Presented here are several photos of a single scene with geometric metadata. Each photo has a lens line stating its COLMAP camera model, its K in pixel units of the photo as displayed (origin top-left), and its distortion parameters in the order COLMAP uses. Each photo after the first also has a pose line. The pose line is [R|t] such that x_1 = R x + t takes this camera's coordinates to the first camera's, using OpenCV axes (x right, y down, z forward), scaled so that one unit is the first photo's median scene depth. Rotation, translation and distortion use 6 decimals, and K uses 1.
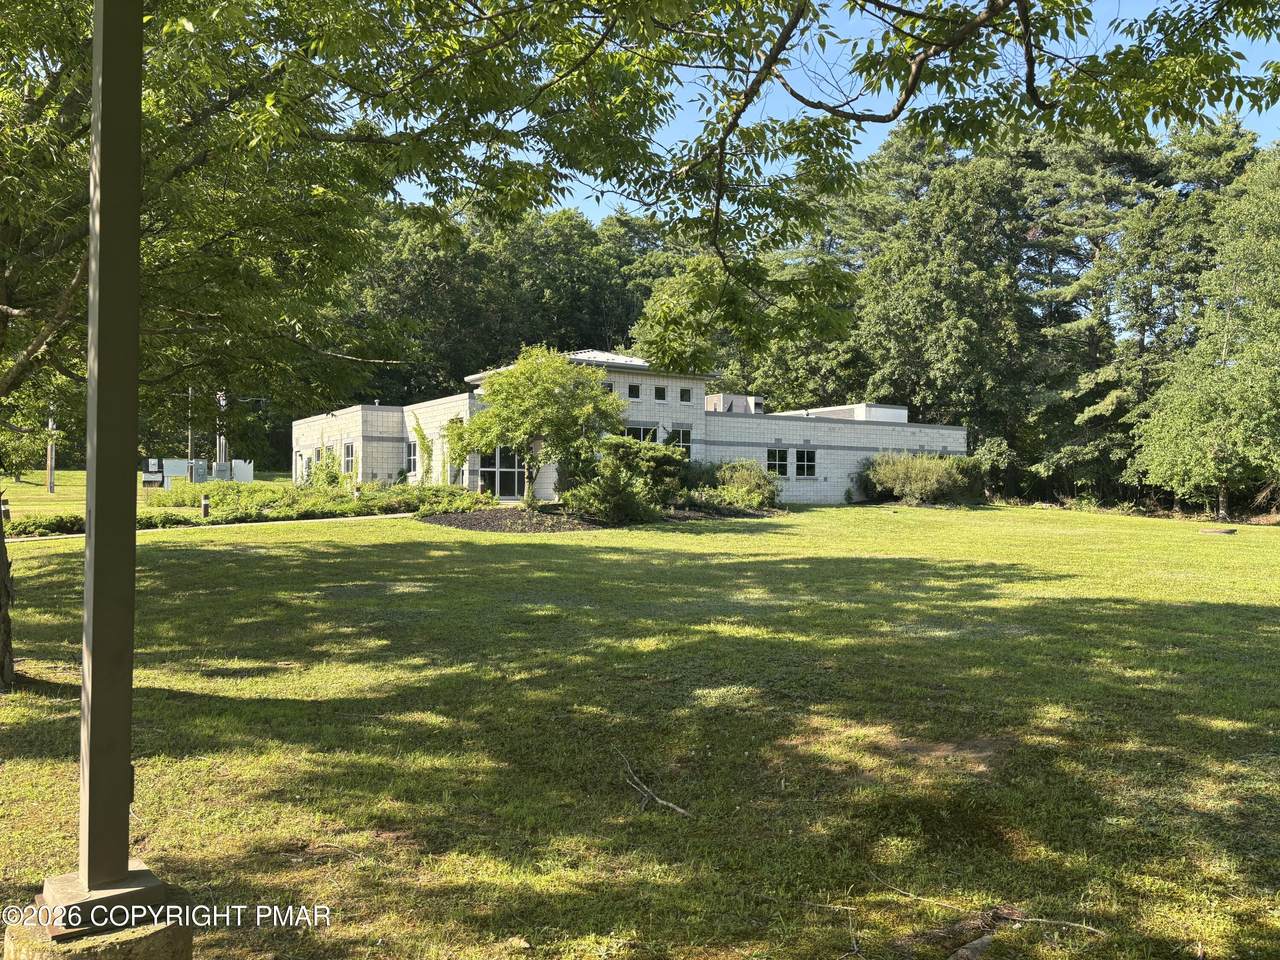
lens RADIAL K [[962.5, 0, 641.6], [0, 962.5, 484.8], [0, 0, 1]] dist [0.054777, -0.052852]
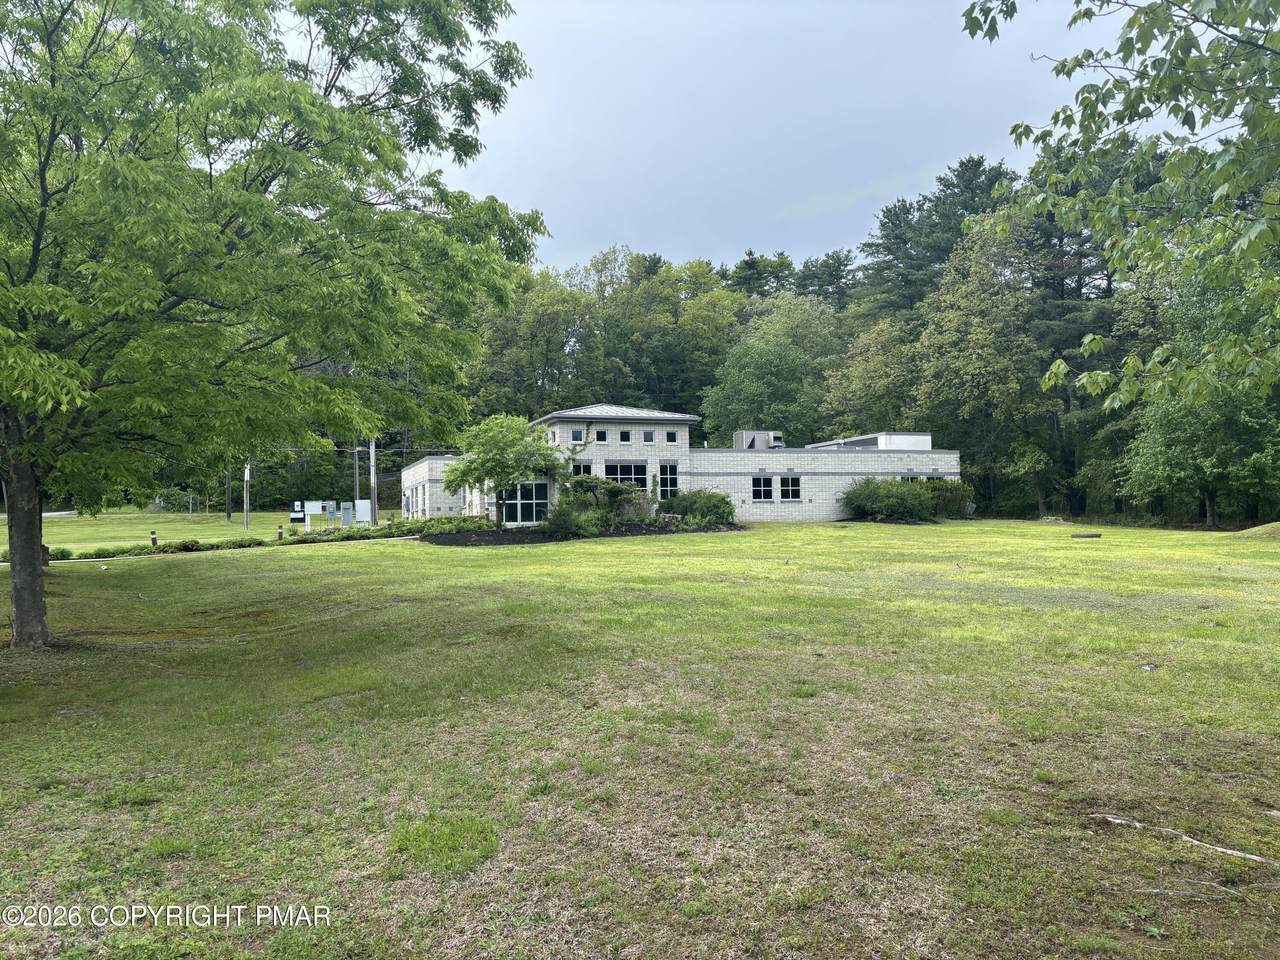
lens RADIAL K [[962.5, 0, 630.4], [0, 962.5, 484.3], [0, 0, 1]] dist [0.054777, -0.052852]
pose [[0.973839, -0.035089, -0.224515, 0.186073], [0.028537, 0.999069, -0.032361, 0.004494], [0.225441, 0.025107, 0.973933, -0.149499]]
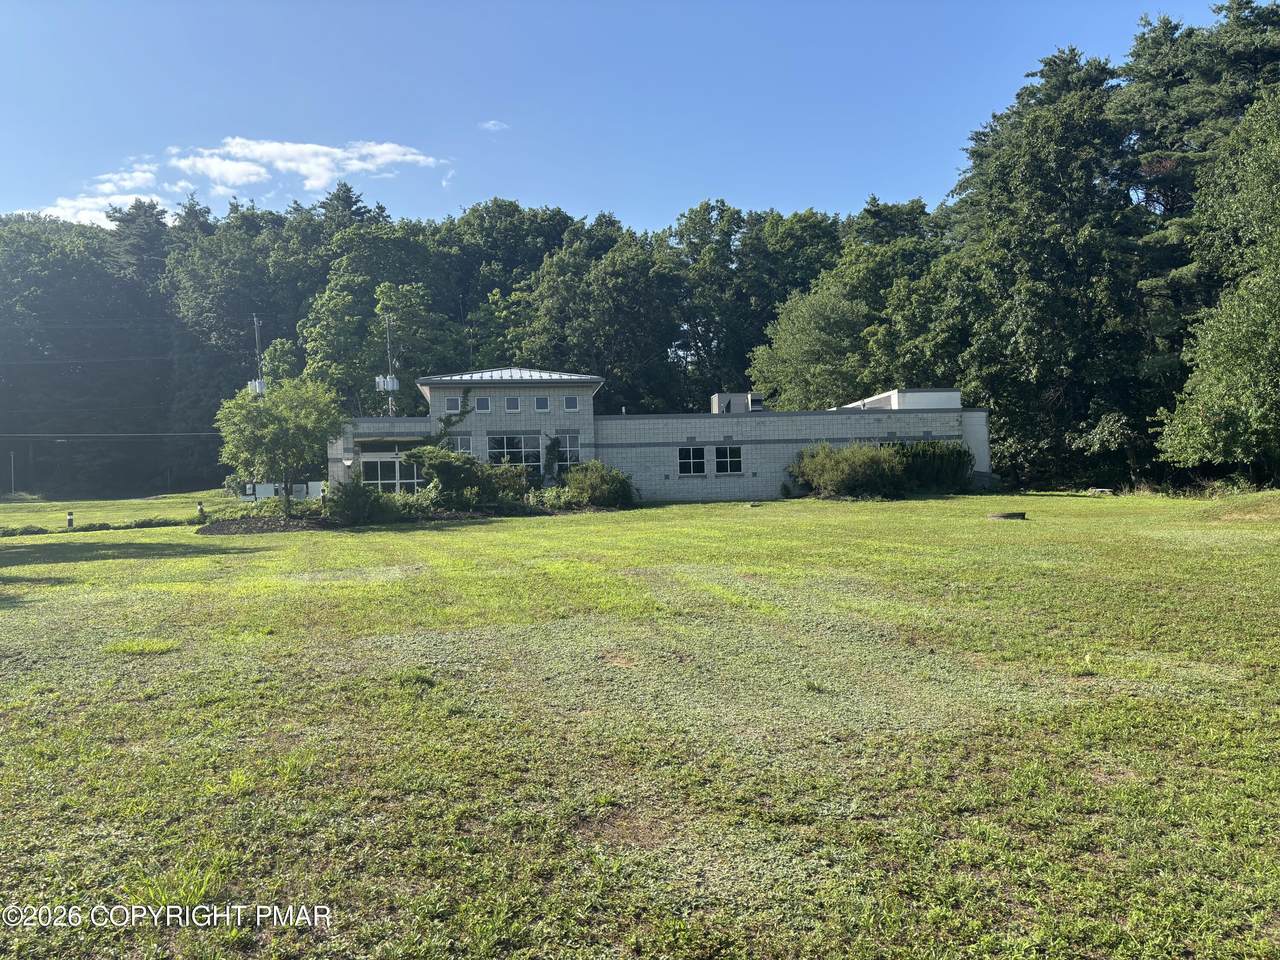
lens RADIAL K [[962.5, 0, 632.4], [0, 962.5, 485.6], [0, 0, 1]] dist [0.054777, -0.052852]
pose [[0.897409, -0.043311, -0.439069, 0.391094], [0.040635, 0.999054, -0.015495, 0.011991], [0.439324, -0.003936, 0.898320, 0.052281]]
